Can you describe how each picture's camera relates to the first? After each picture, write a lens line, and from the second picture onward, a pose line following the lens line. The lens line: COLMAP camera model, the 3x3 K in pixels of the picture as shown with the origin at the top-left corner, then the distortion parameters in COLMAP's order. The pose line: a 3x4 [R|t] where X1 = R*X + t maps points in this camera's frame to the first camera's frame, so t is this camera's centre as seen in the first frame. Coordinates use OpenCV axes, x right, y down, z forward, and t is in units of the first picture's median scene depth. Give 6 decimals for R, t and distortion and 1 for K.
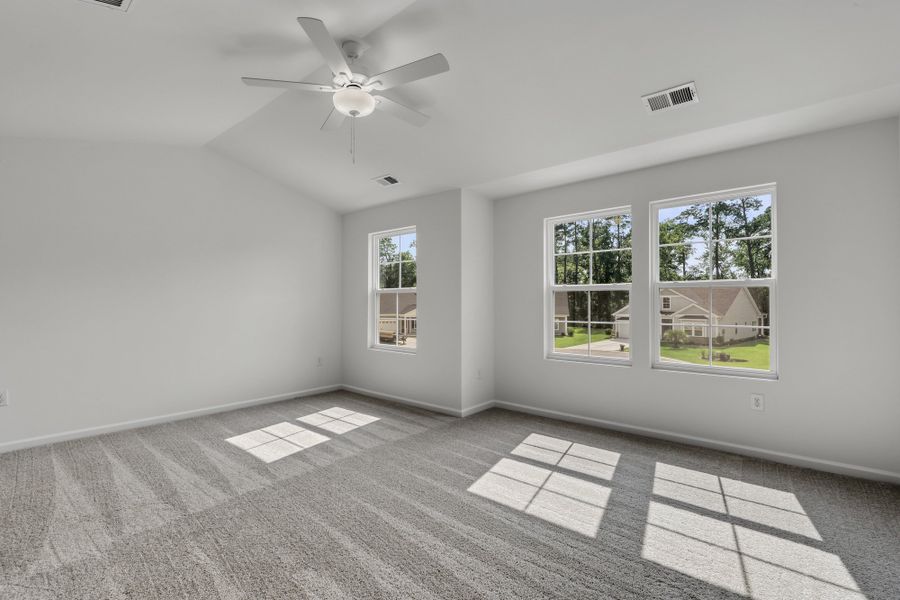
lens RADIAL K [[402.7, 0, 448.3], [0, 402.7, 303.4], [0, 0, 1]] dist [0.004825, -0.002353]
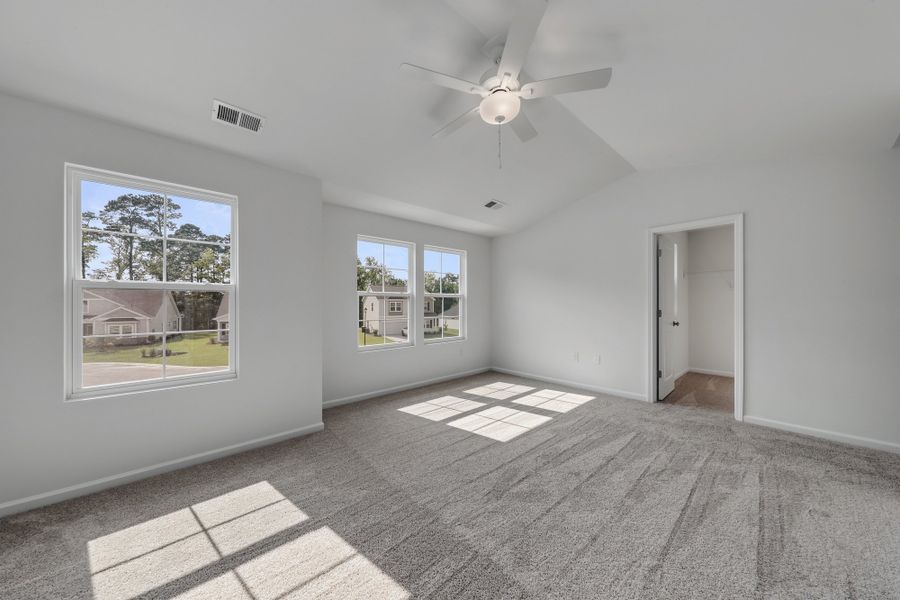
lens RADIAL K [[291.0, 0, 442.1], [0, 291.0, 305.7], [0, 0, 1]] dist [-0.001152, 0.000057]
pose [[0.151082, 0.009576, 0.988475, 0.132912], [-0.005975, 0.999944, -0.008774, 0.007599], [-0.988503, -0.004581, 0.151130, 0.366871]]
